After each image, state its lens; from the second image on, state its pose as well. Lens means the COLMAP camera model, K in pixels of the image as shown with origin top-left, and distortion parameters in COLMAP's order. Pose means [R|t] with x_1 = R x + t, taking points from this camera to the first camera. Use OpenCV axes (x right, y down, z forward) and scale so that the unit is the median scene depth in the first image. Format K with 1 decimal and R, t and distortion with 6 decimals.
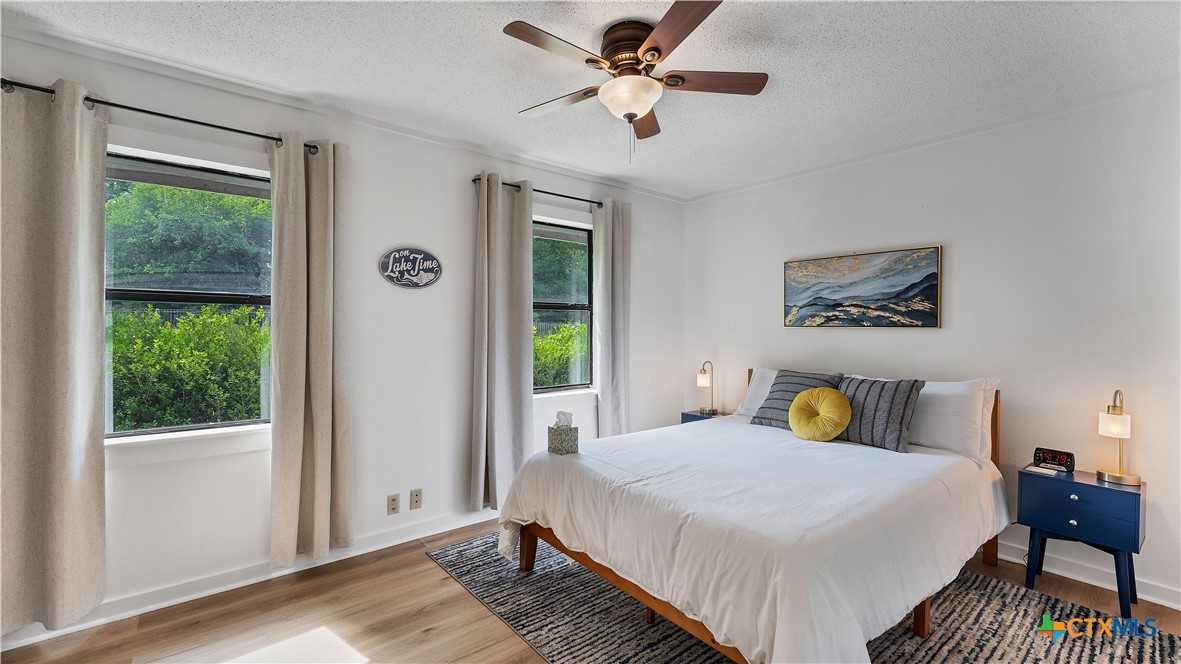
lens RADIAL K [[483.8, 0, 590.5], [0, 483.8, 332.0], [0, 0, 1]] dist [0.001210, 0.000086]
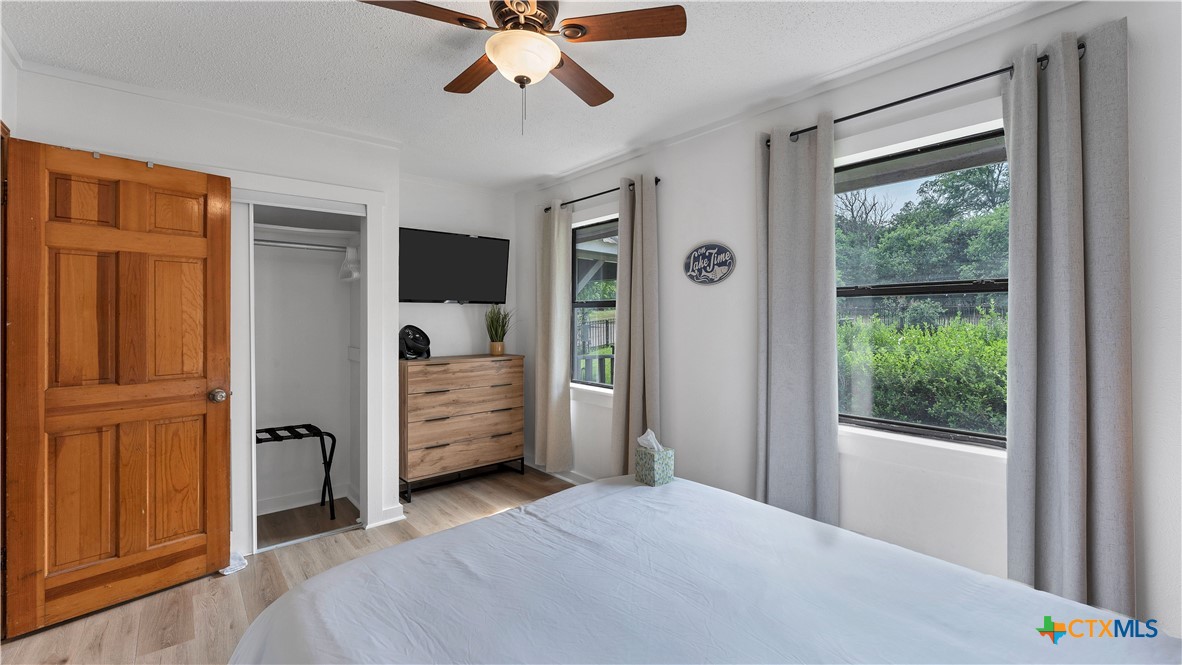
lens RADIAL K [[483.8, 0, 591.0], [0, 483.8, 332.5], [0, 0, 1]] dist [-0.012471, 0.000063]
pose [[0.032401, 0.032106, -0.998959, 0.635501], [-0.003244, 0.999482, 0.032018, -0.022882], [0.999470, 0.002203, 0.032488, 0.737202]]
